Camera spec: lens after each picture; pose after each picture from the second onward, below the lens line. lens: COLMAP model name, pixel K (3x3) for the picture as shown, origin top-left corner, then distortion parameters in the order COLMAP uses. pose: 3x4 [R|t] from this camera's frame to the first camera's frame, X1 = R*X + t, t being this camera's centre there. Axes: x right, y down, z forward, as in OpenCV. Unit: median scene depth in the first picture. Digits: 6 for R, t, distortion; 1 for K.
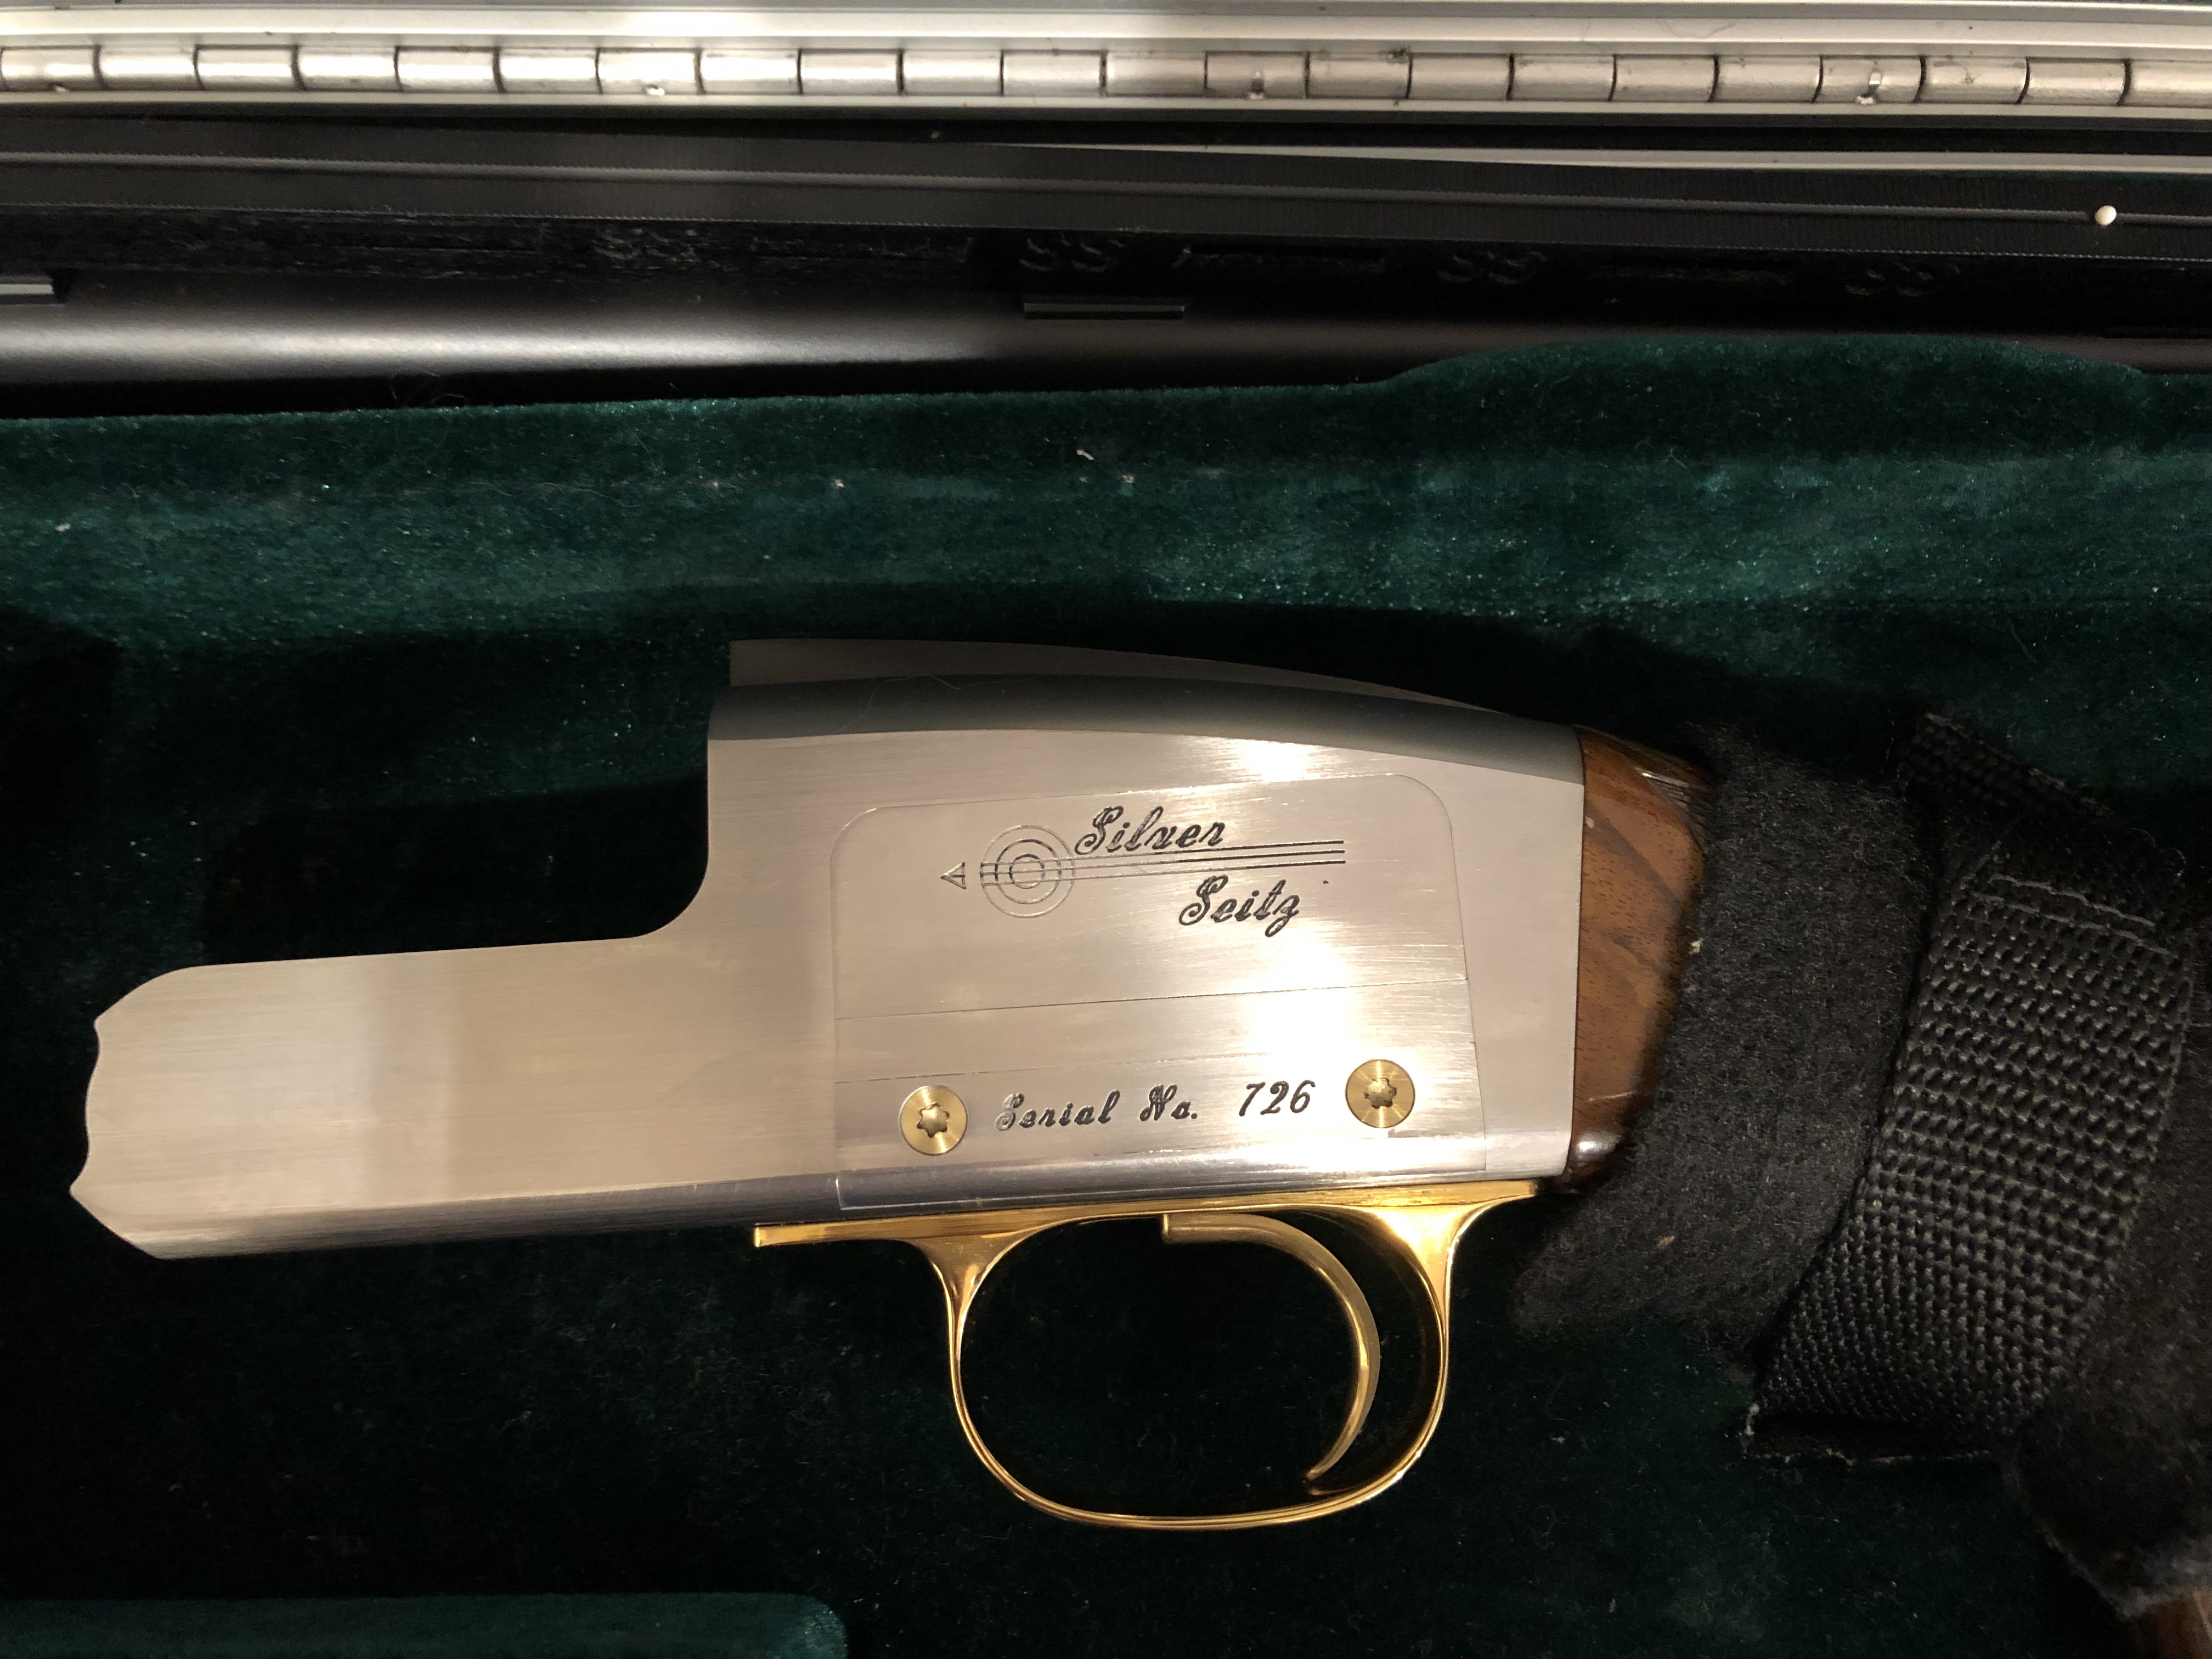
lens RADIAL K [[1965.8, 0, 1106.0], [0, 1965.8, 829.5], [0, 0, 1]] dist [0.099103, -0.177473]
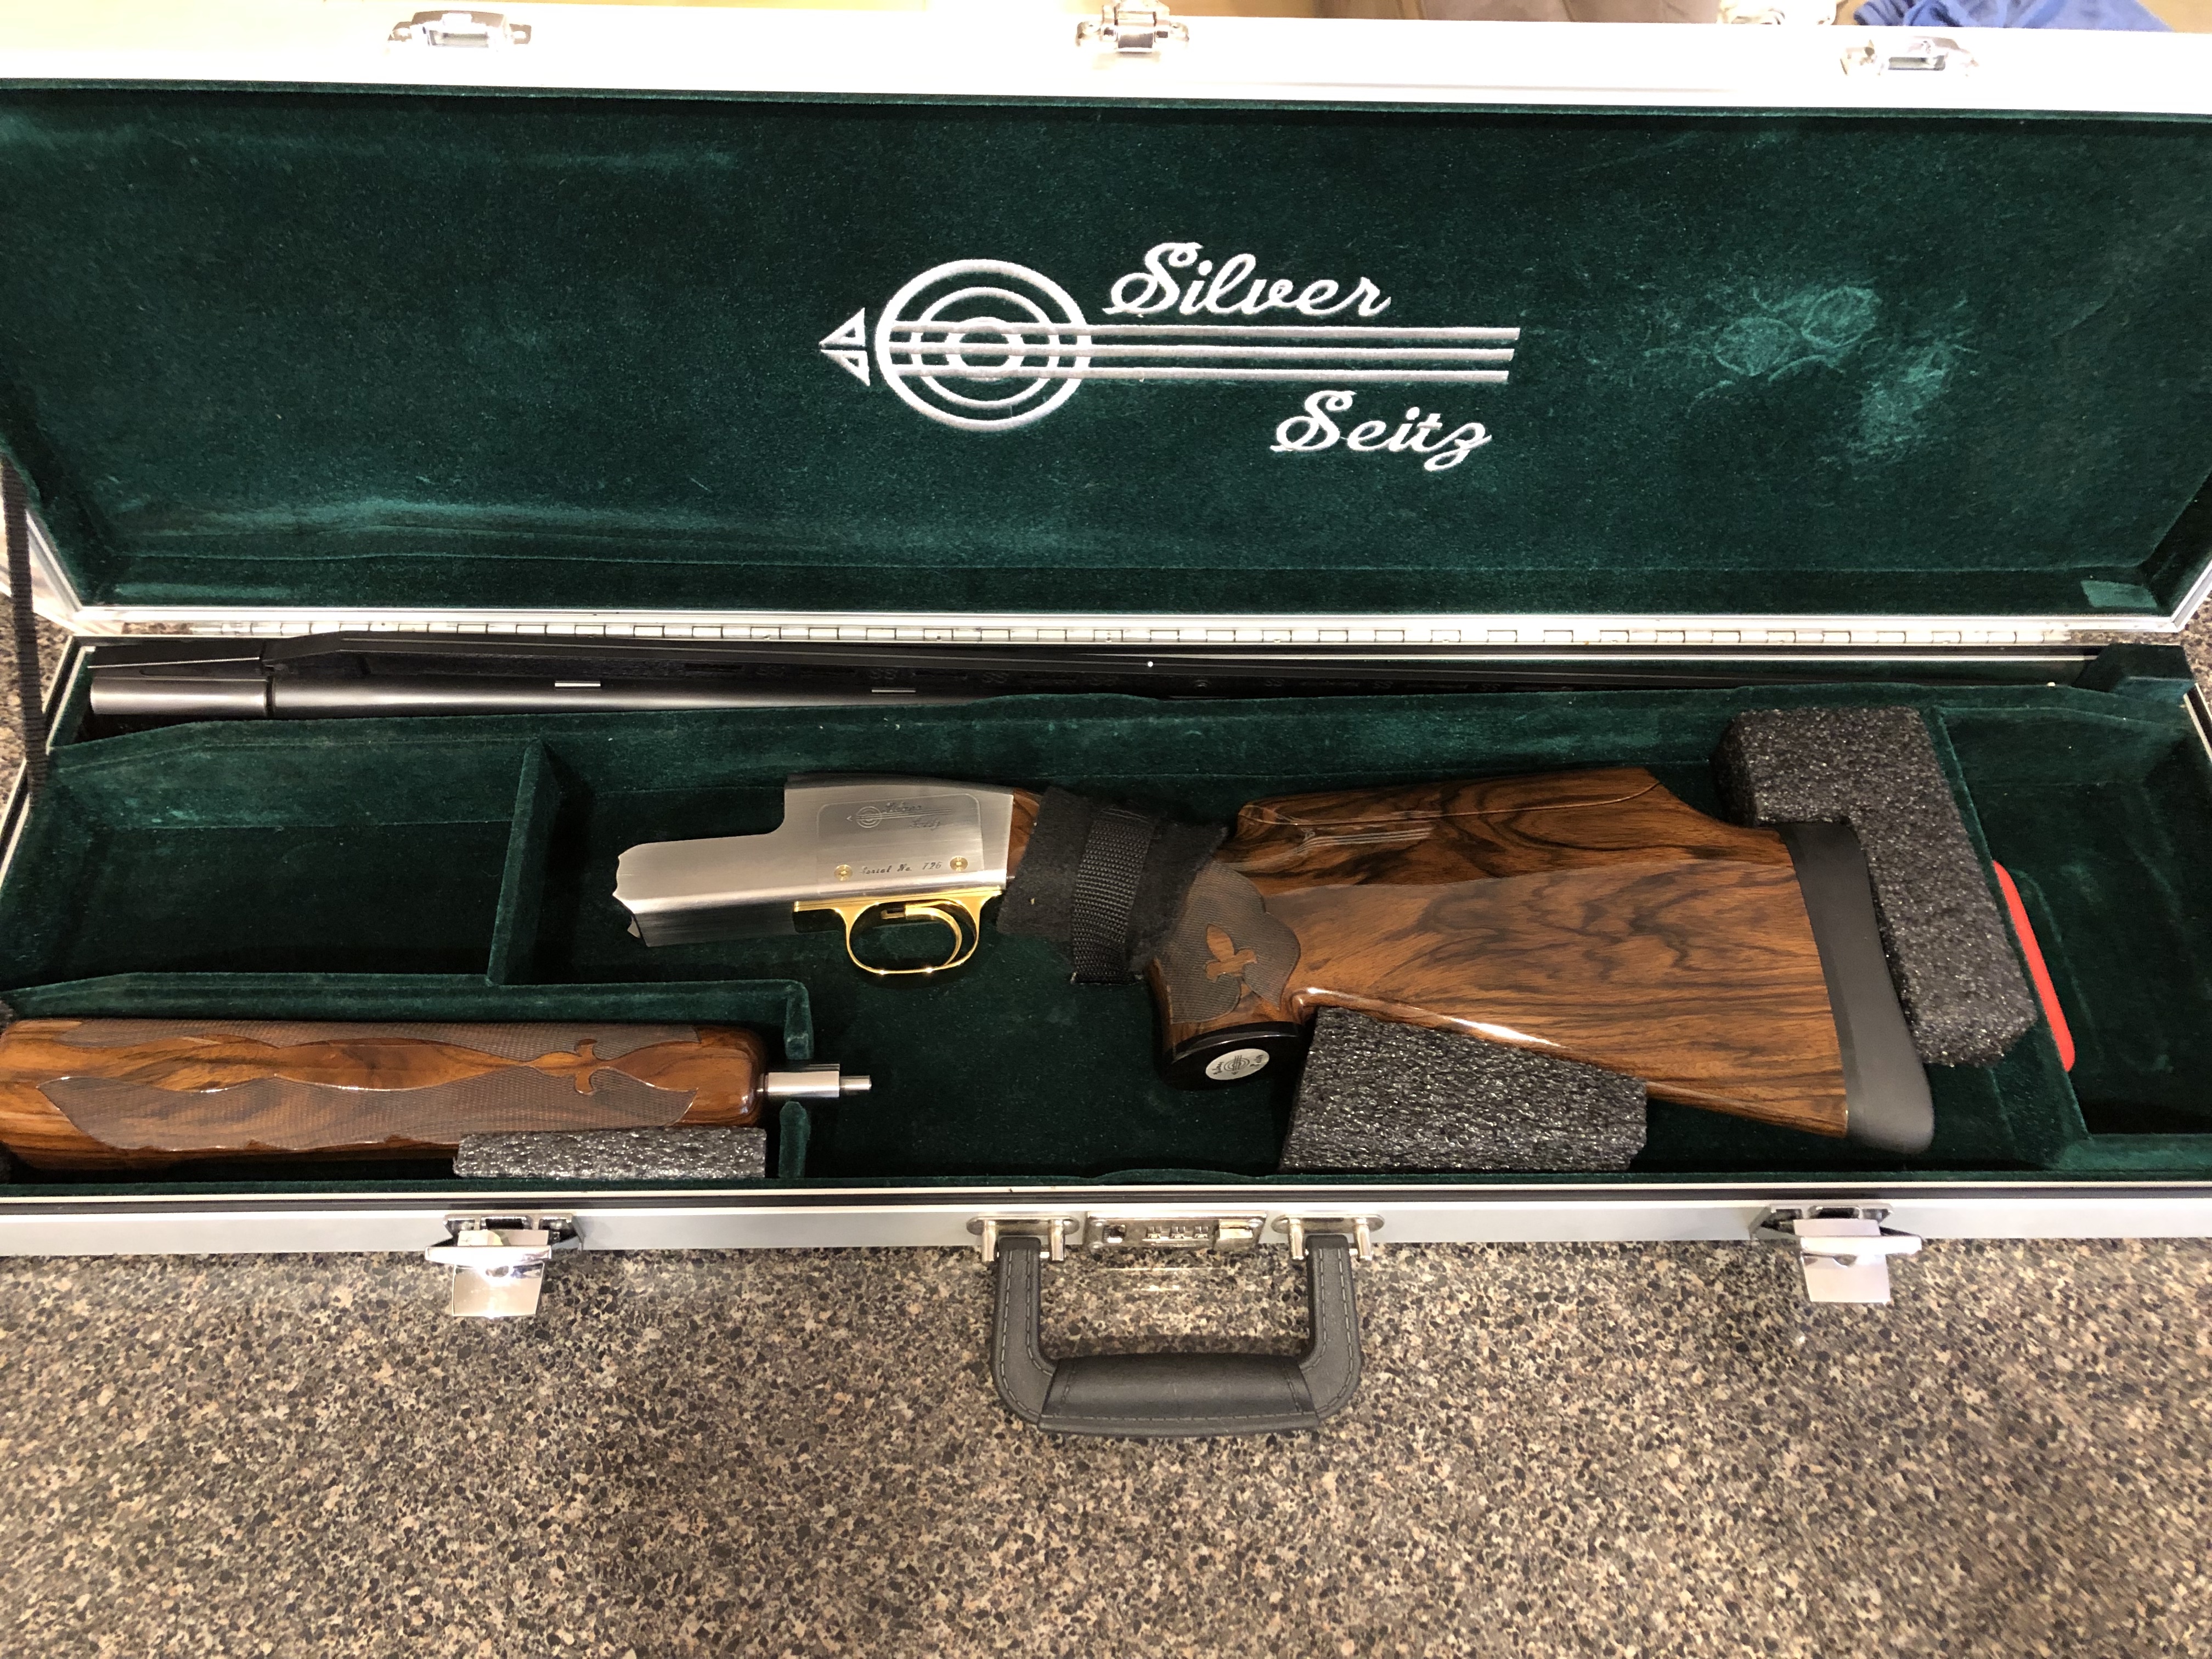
lens RADIAL K [[1965.8, 0, 1106.0], [0, 1965.8, 829.5], [0, 0, 1]] dist [0.099103, -0.177473]
pose [[0.998574, -0.000916, 0.053369, 0.207816], [0.018419, 0.944345, -0.328440, 1.251512], [-0.050098, 0.328955, 0.943016, -2.502300]]
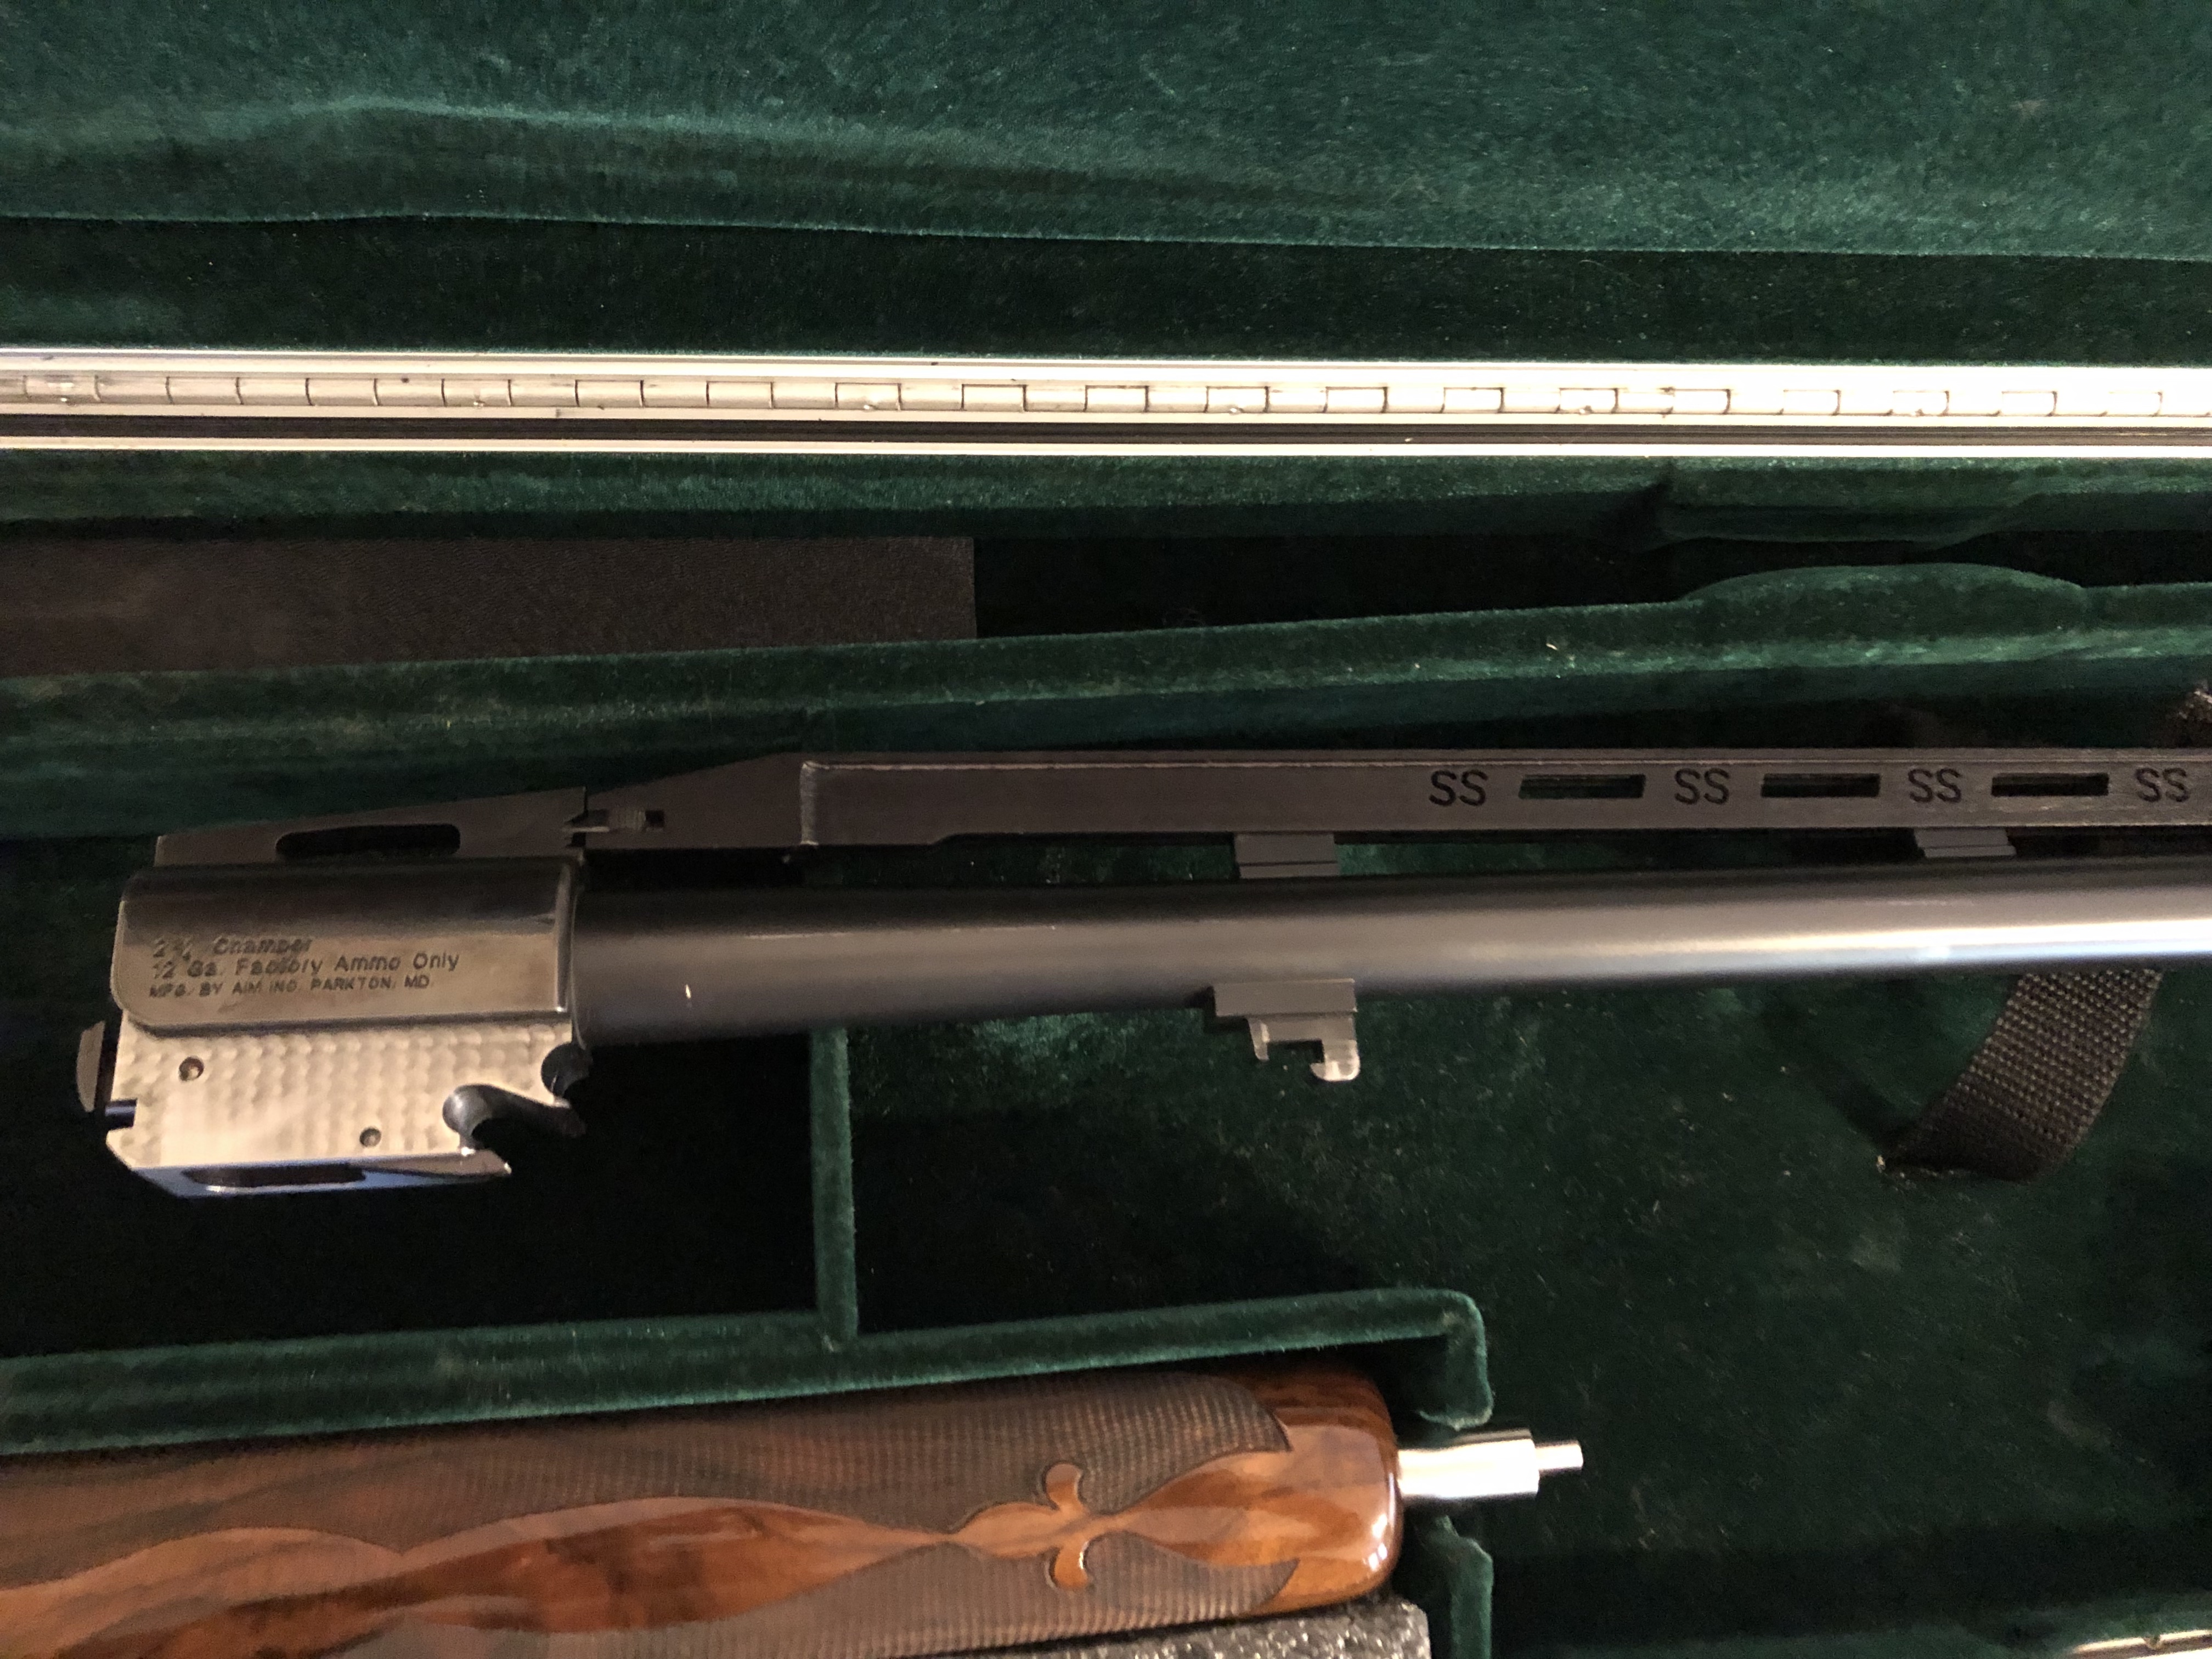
lens RADIAL K [[1965.8, 0, 1106.0], [0, 1965.8, 829.5], [0, 0, 1]] dist [0.099103, -0.177473]
pose [[0.984074, -0.040366, 0.173114, -0.722384], [0.030884, 0.997889, 0.057122, -0.137612], [-0.175055, -0.050866, 0.983244, -0.701518]]
